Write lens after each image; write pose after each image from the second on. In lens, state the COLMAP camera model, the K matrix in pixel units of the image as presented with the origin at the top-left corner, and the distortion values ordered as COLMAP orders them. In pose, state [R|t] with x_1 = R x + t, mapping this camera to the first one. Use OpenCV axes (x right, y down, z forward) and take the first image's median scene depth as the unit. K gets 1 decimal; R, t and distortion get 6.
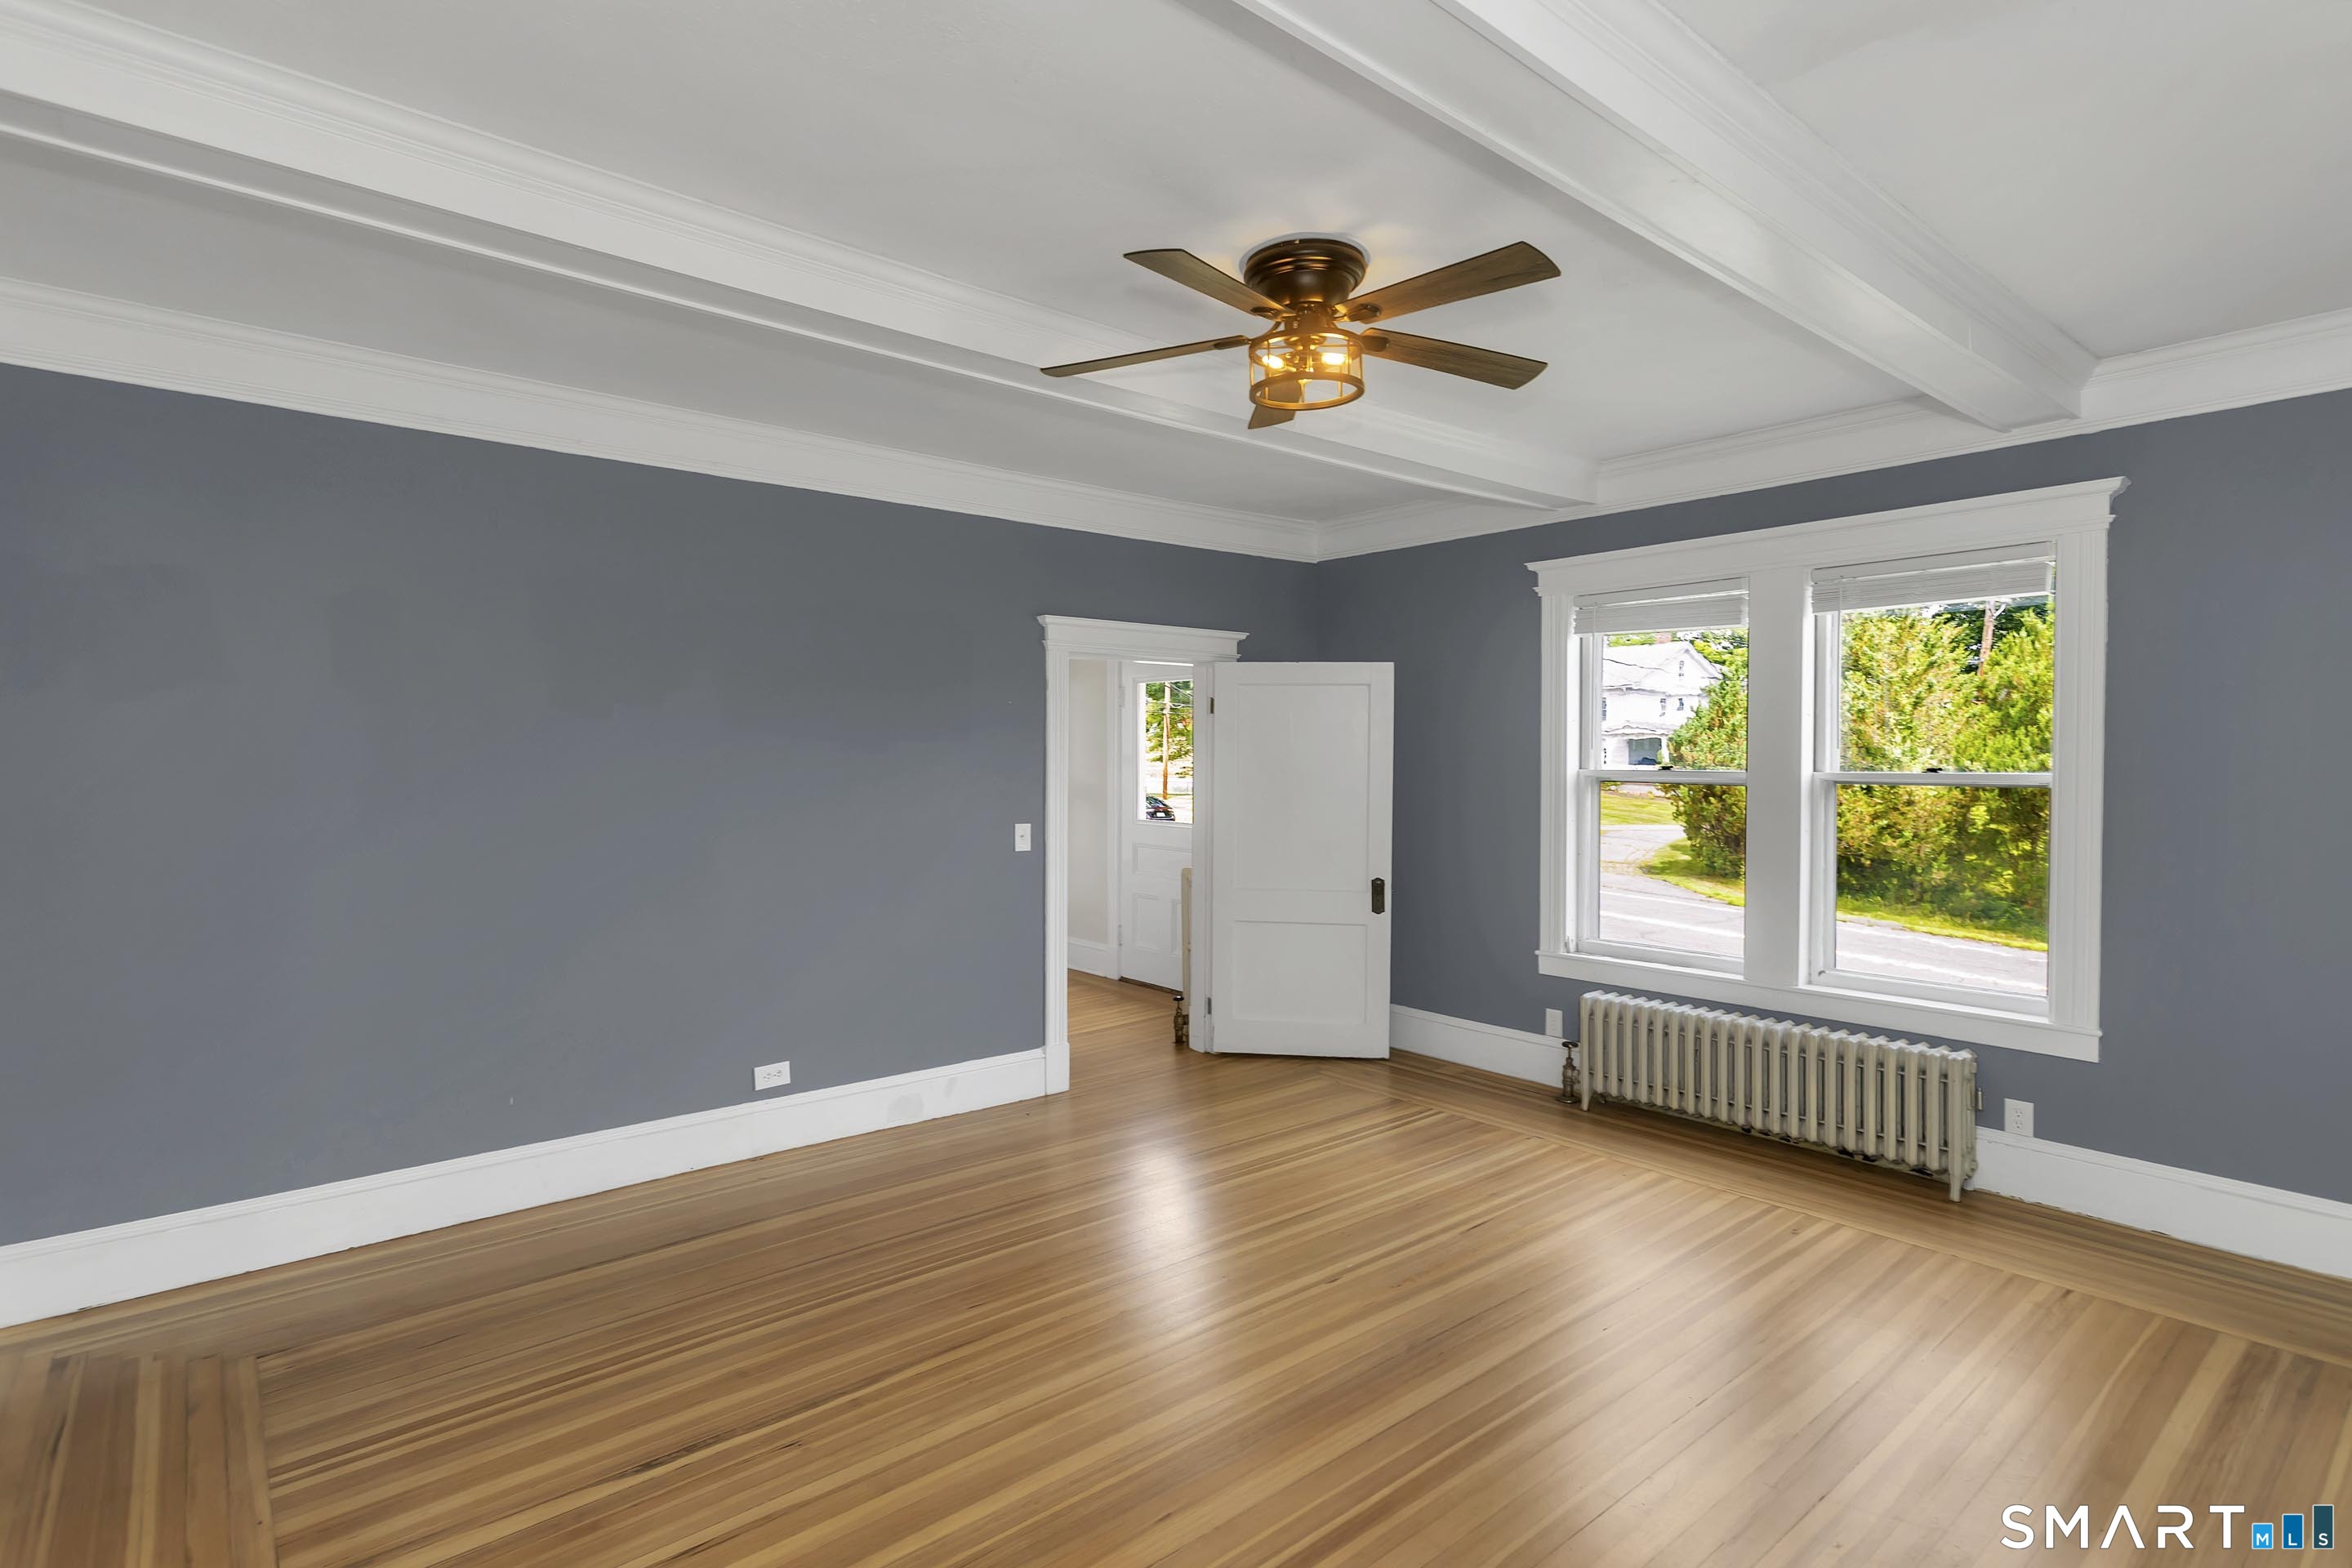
lens RADIAL K [[1145.0, 0, 1195.2], [0, 1145.0, 784.2], [0, 0, 1]] dist [-0.007406, 0.004875]
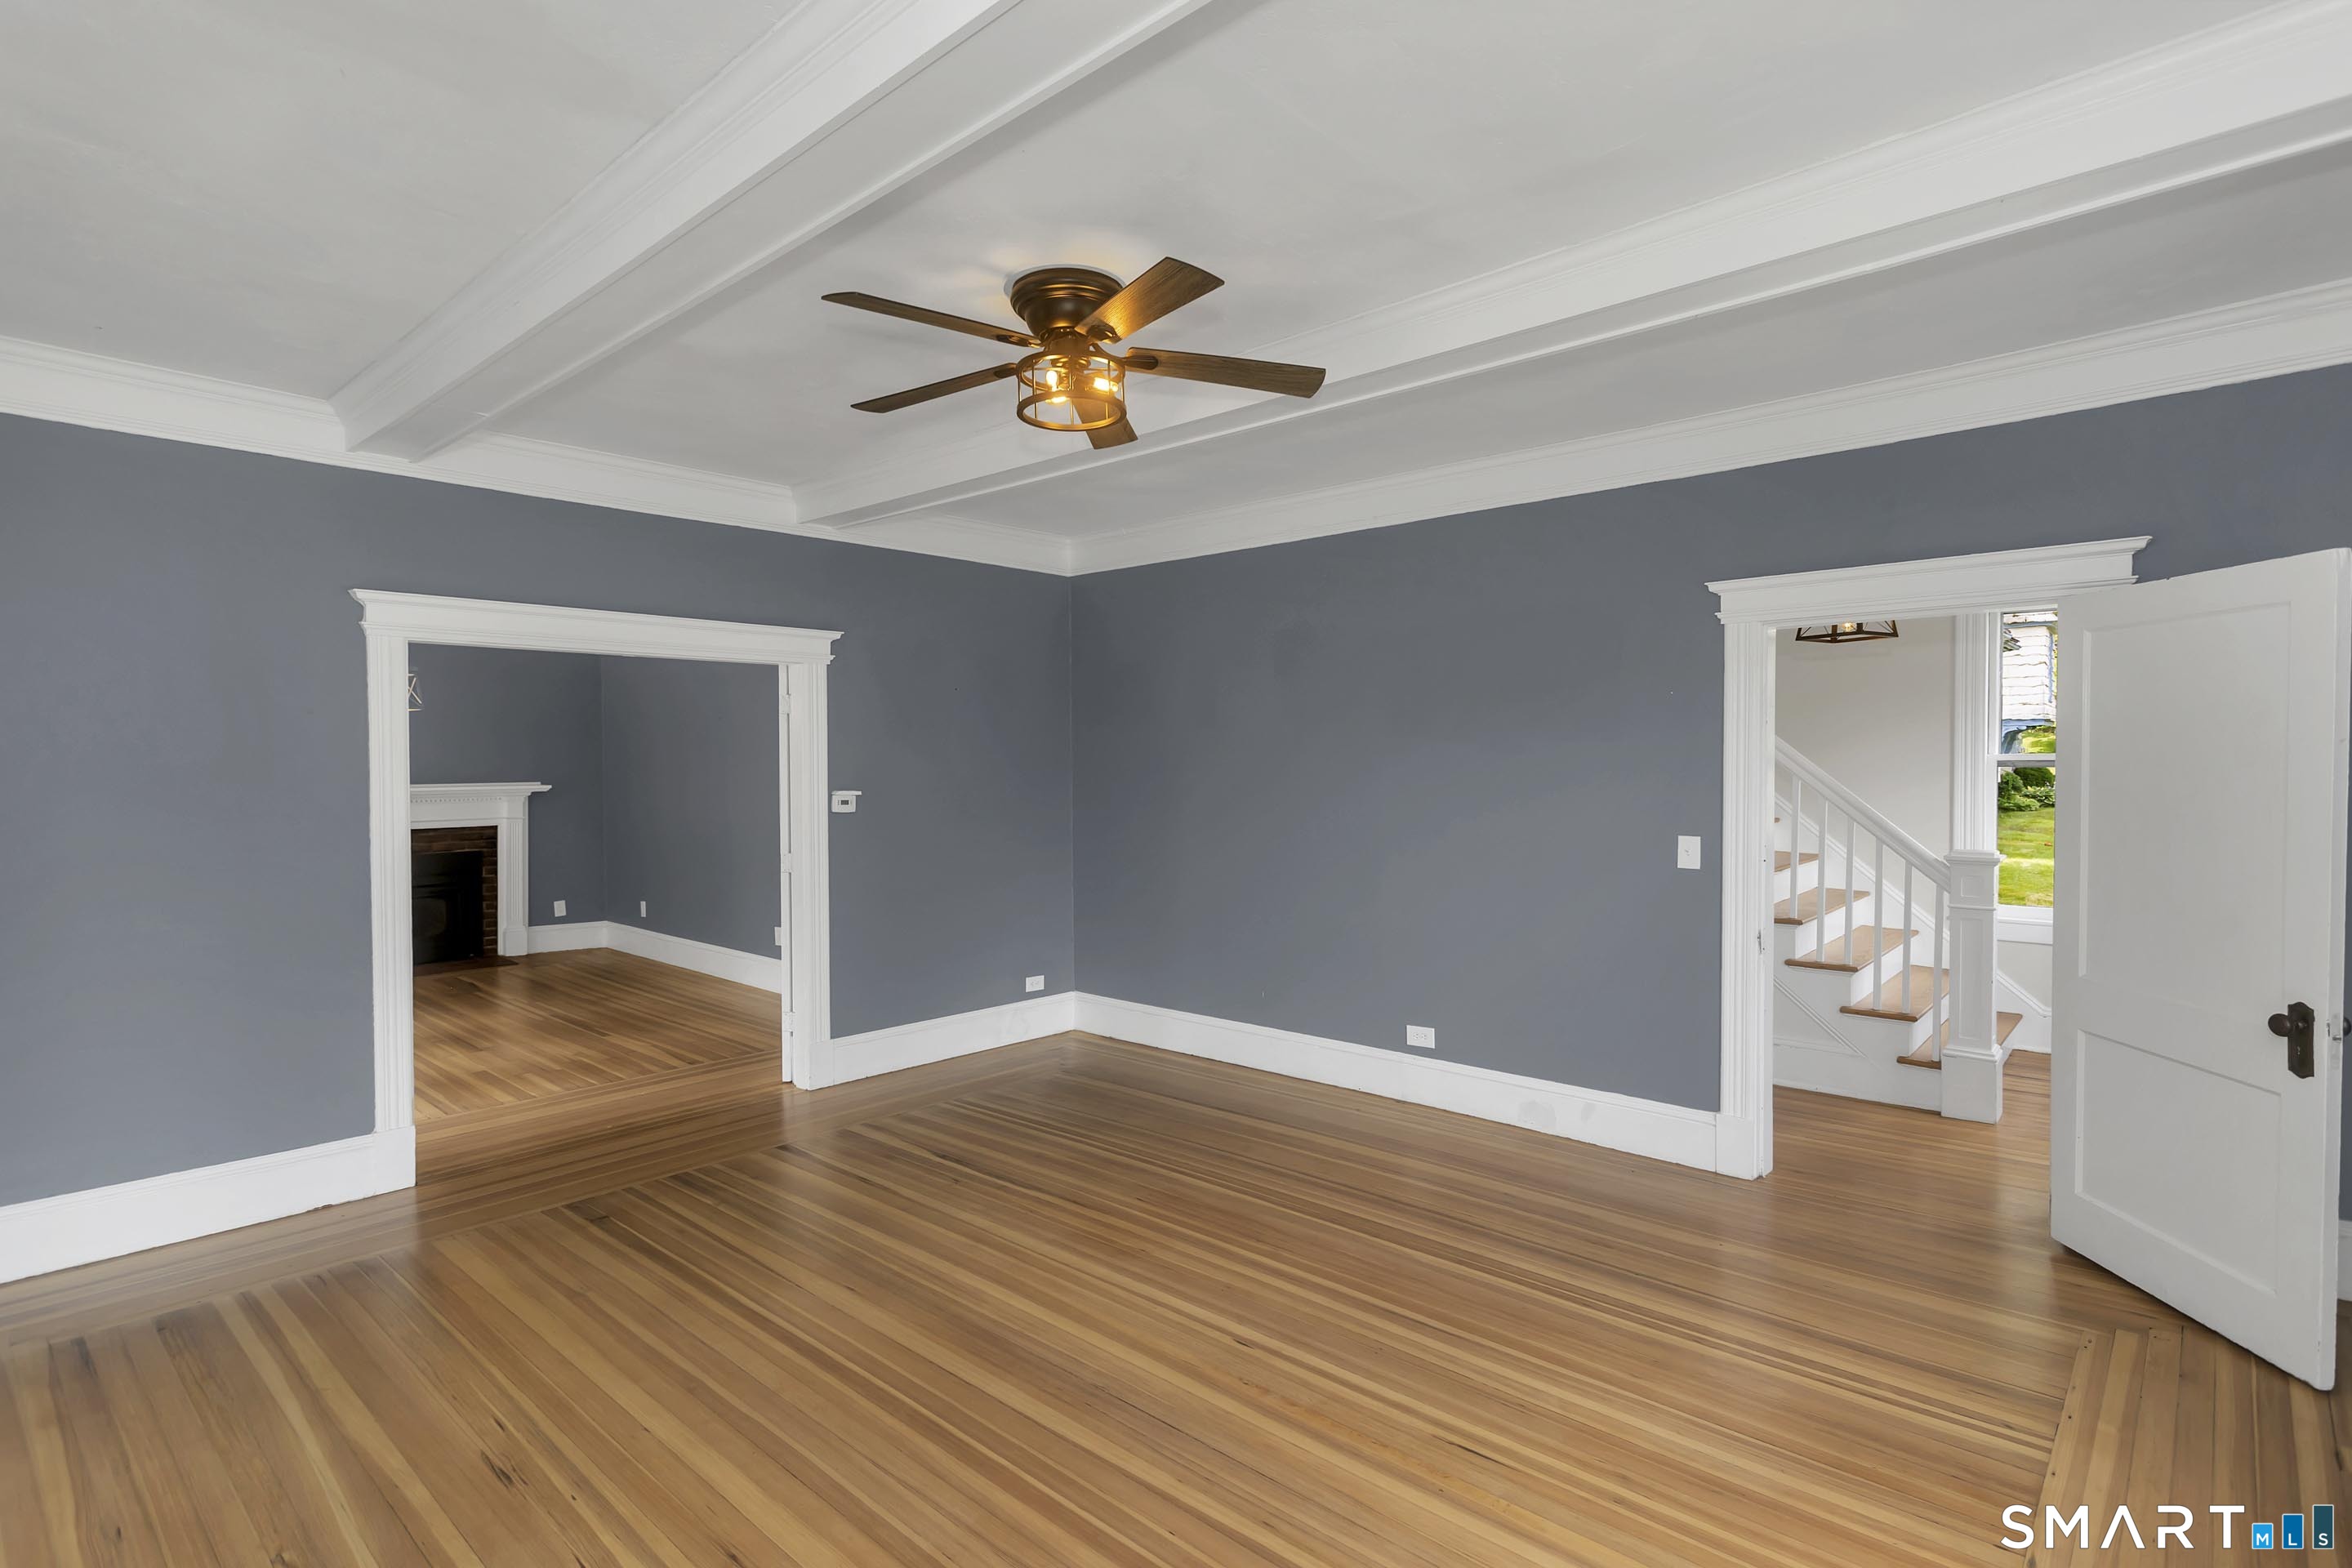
lens RADIAL K [[1145.0, 0, 1191.8], [0, 1145.0, 774.2], [0, 0, 1]] dist [-0.007406, 0.004875]
pose [[0.145135, 0.009038, -0.989371, 0.732316], [-0.017869, 0.999819, 0.006512, -0.011059], [0.989250, 0.016734, 0.145270, 0.607473]]
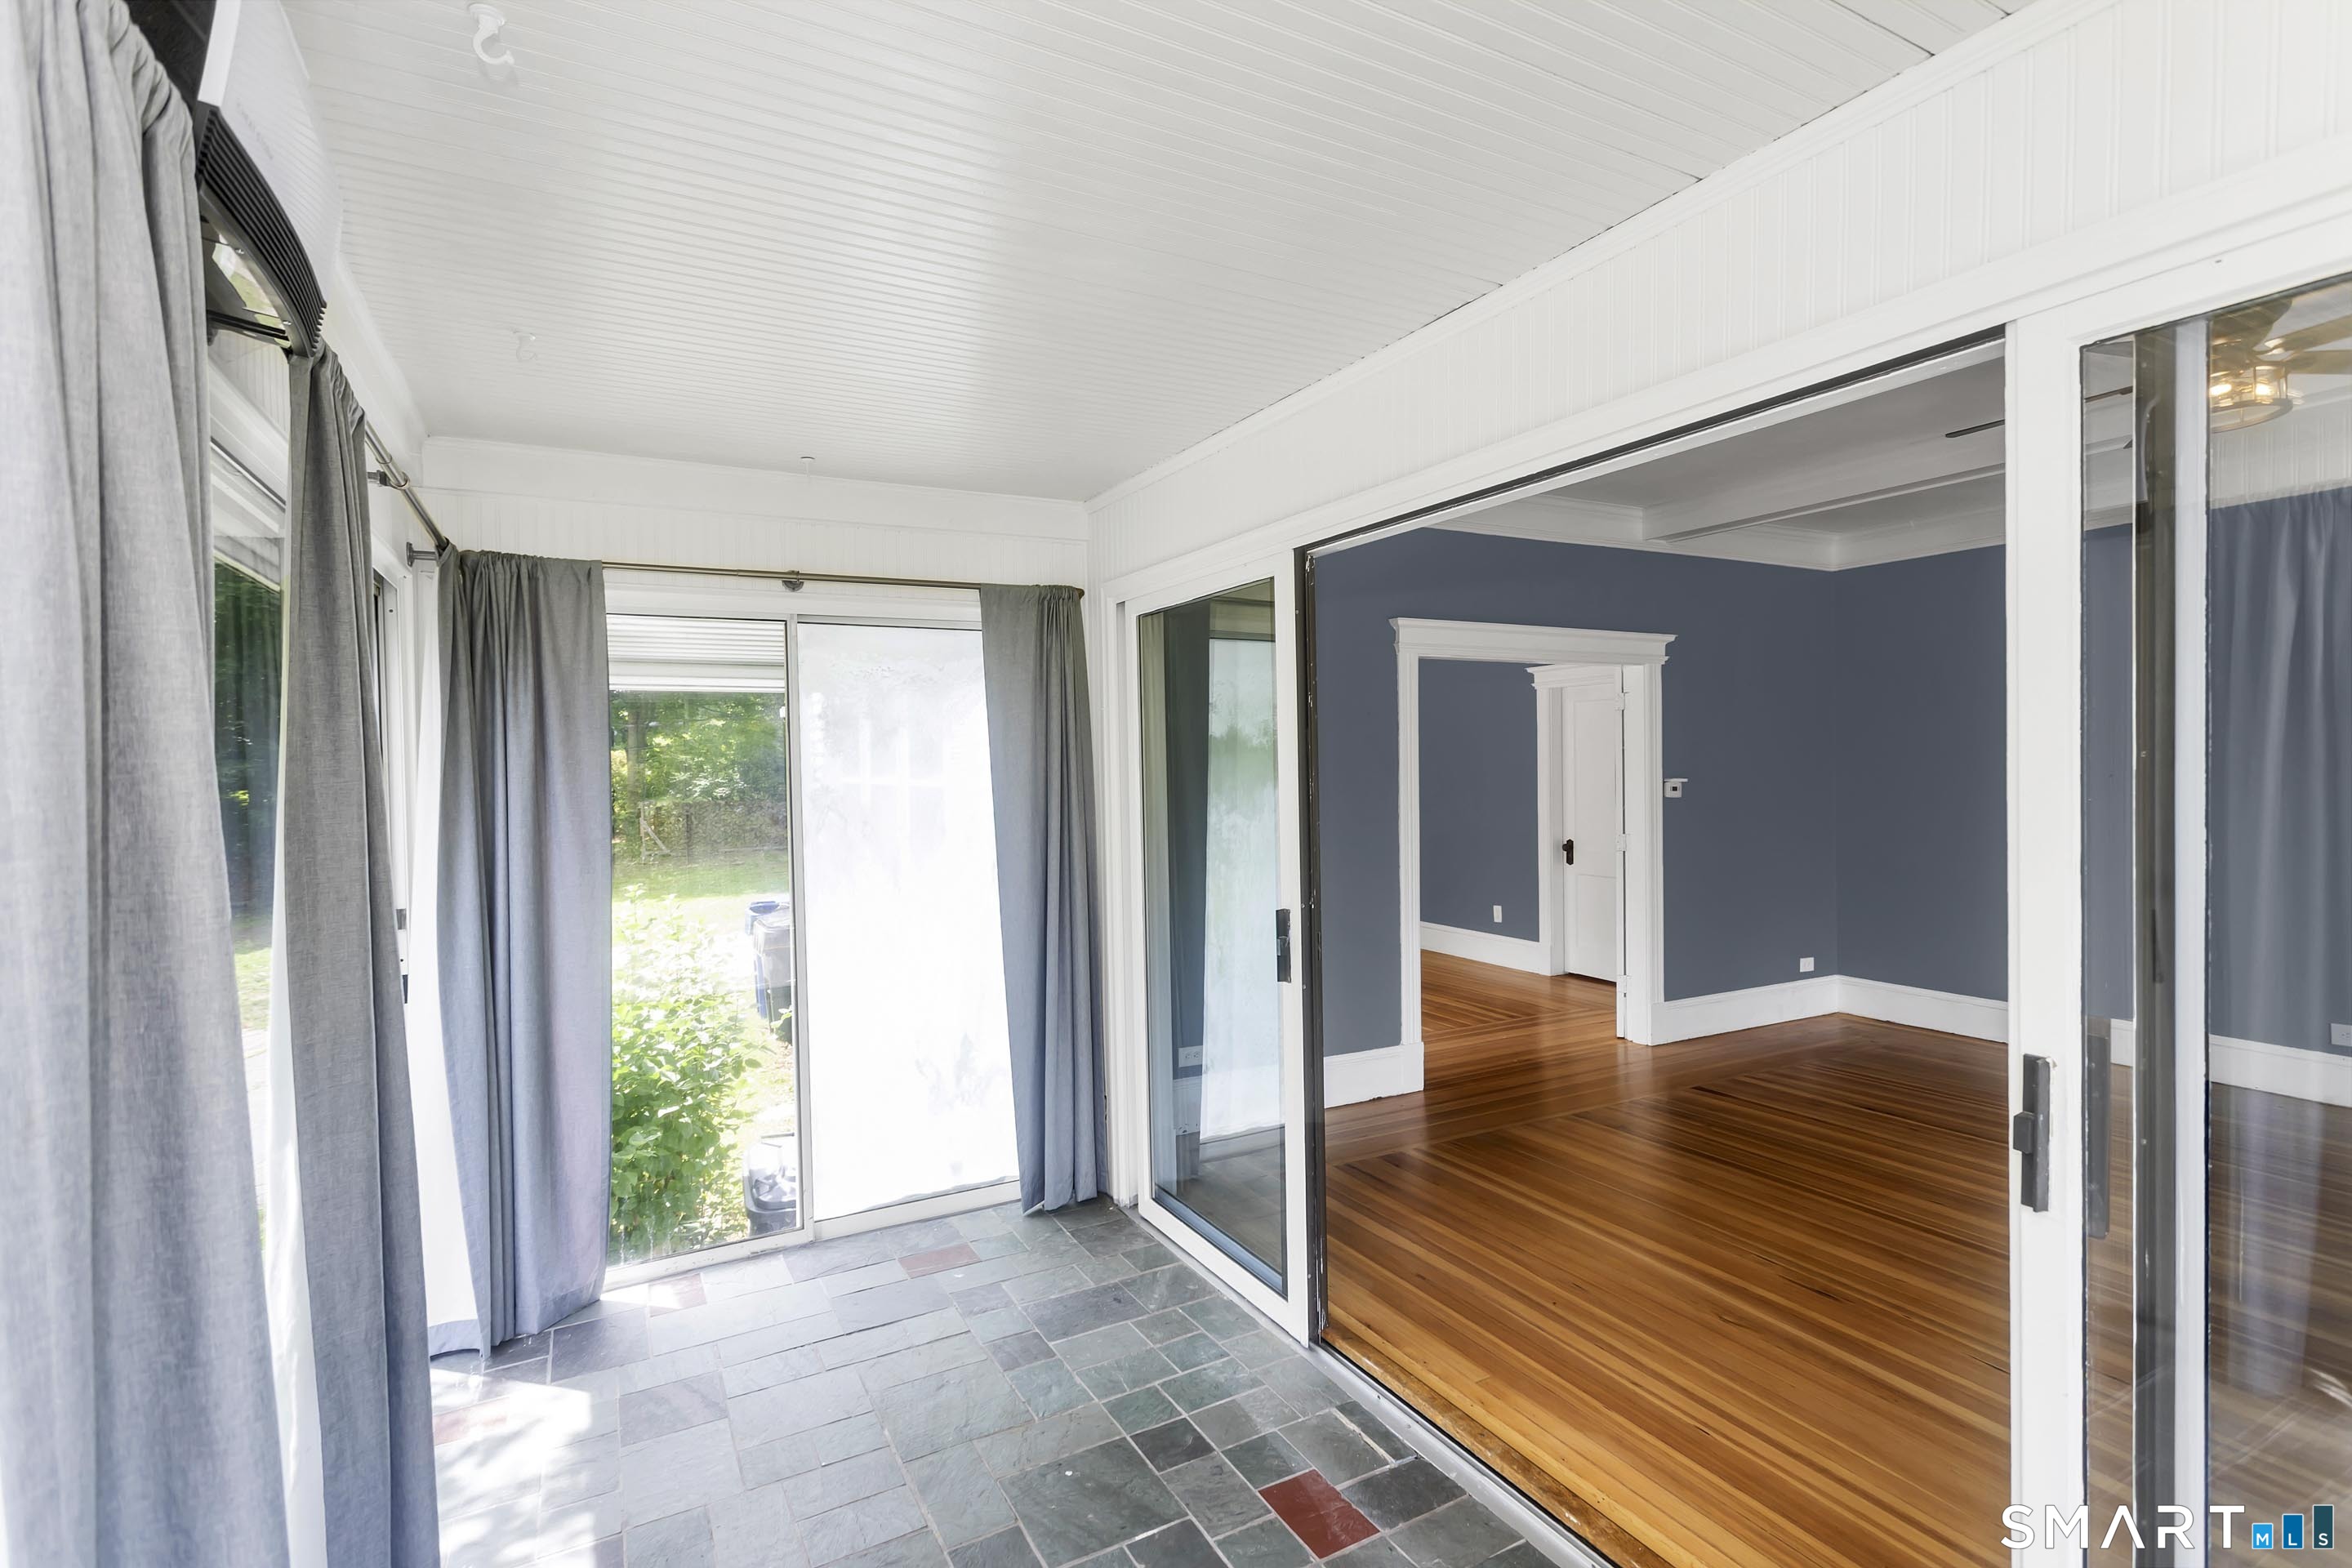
lens RADIAL K [[1145.0, 0, 1190.5], [0, 1145.0, 781.4], [0, 0, 1]] dist [-0.007406, 0.004875]
pose [[-0.203447, 0.013128, -0.978998, 0.908744], [-0.006353, 0.999871, 0.014728, 0.008257], [0.979065, 0.009215, -0.203337, 0.138075]]
